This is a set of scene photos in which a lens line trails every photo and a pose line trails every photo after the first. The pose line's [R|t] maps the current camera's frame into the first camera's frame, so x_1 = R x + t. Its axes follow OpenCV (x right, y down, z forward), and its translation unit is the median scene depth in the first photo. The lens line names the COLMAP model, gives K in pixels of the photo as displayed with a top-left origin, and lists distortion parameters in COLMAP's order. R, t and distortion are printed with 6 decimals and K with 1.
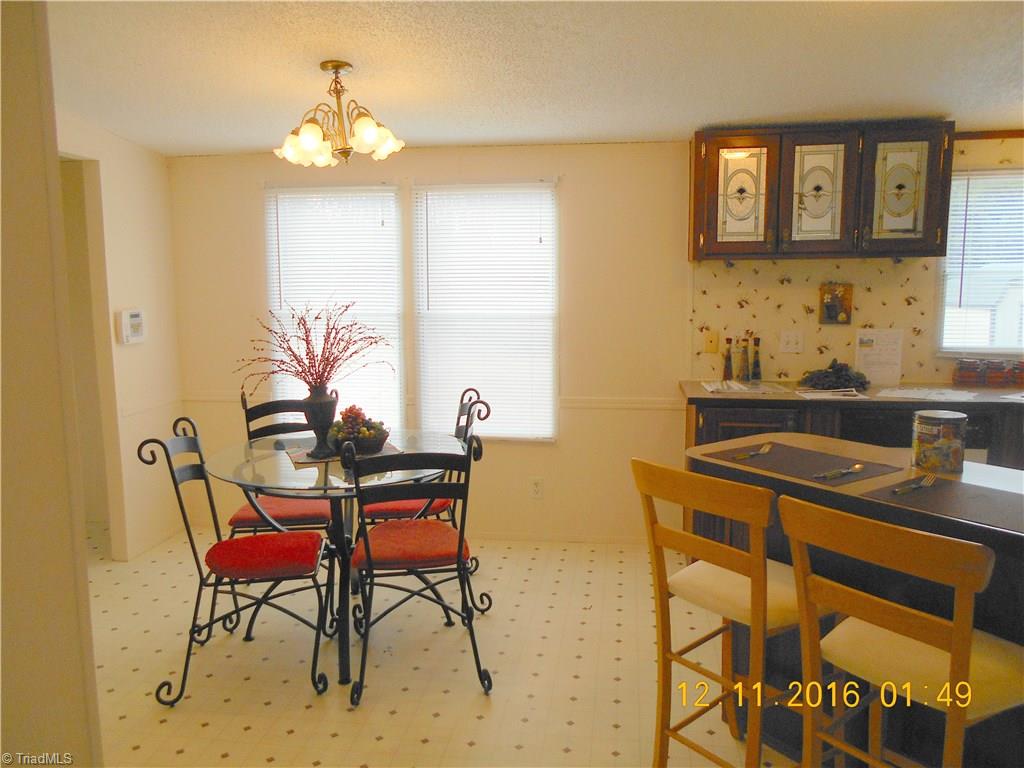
lens RADIAL K [[792.3, 0, 514.2], [0, 792.3, 376.8], [0, 0, 1]] dist [0.031259, 0.004793]
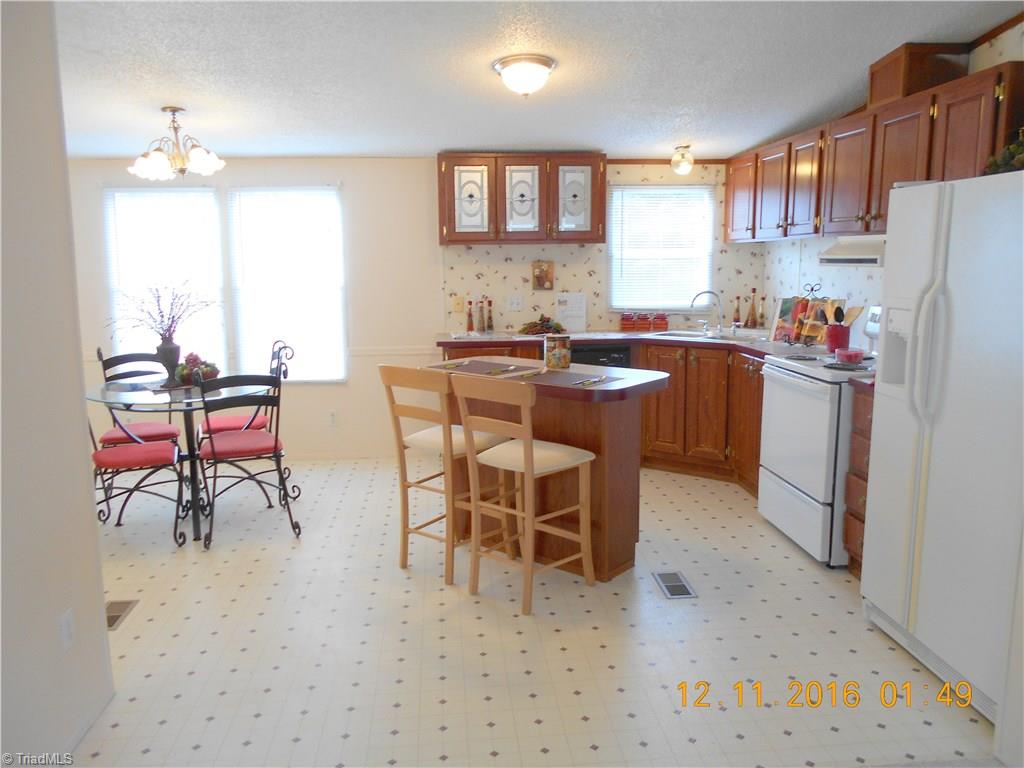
lens RADIAL K [[804.1, 0, 499.2], [0, 804.1, 380.1], [0, 0, 1]] dist [-0.018677, 0.005624]
pose [[0.977476, -0.035774, 0.207991, 0.025220], [0.029952, 0.999068, 0.031078, 0.052947], [-0.208908, -0.024149, 0.977637, -0.435006]]
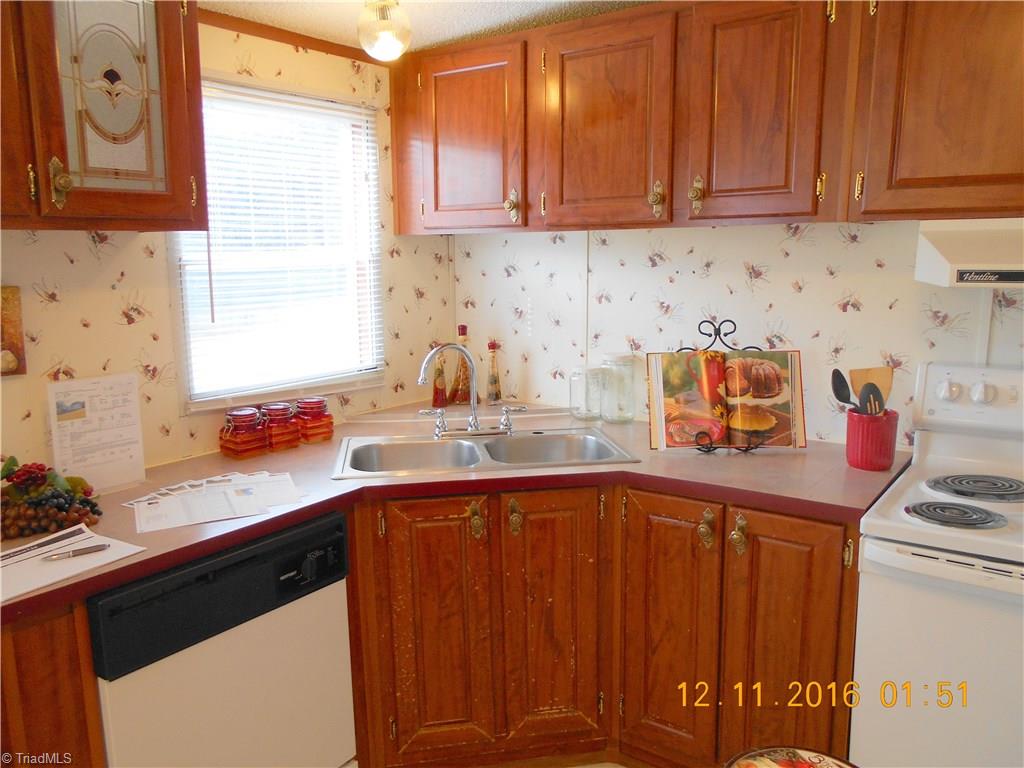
lens RADIAL K [[804.1, 0, 499.2], [0, 804.1, 380.1], [0, 0, 1]] dist [-0.018677, 0.005624]
pose [[0.469190, -0.141820, 0.871635, 0.163280], [0.115665, 0.988387, 0.098555, -0.085214], [-0.875490, 0.054577, 0.480145, 0.600141]]
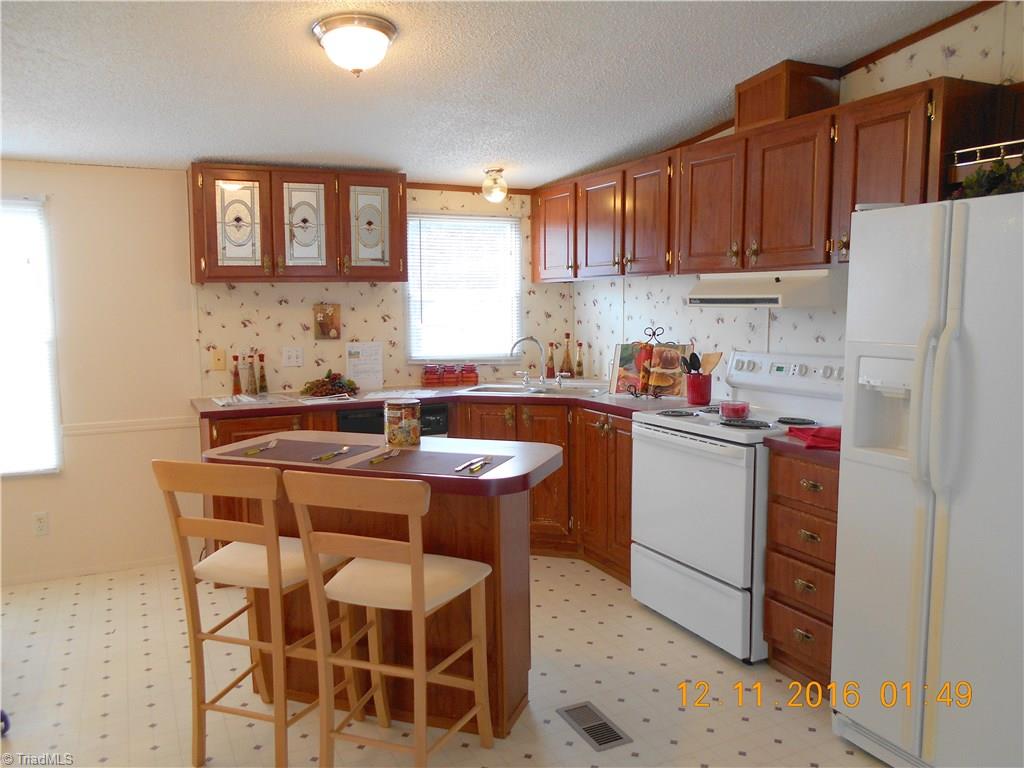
lens RADIAL K [[810.6, 0, 511.2], [0, 810.6, 378.9], [0, 0, 1]] dist [-0.077373, 0.069130]
pose [[0.829059, -0.055416, 0.556409, -0.028644], [0.072378, 0.997341, -0.008513, 0.021137], [-0.554457, 0.047329, 0.830865, -0.114183]]
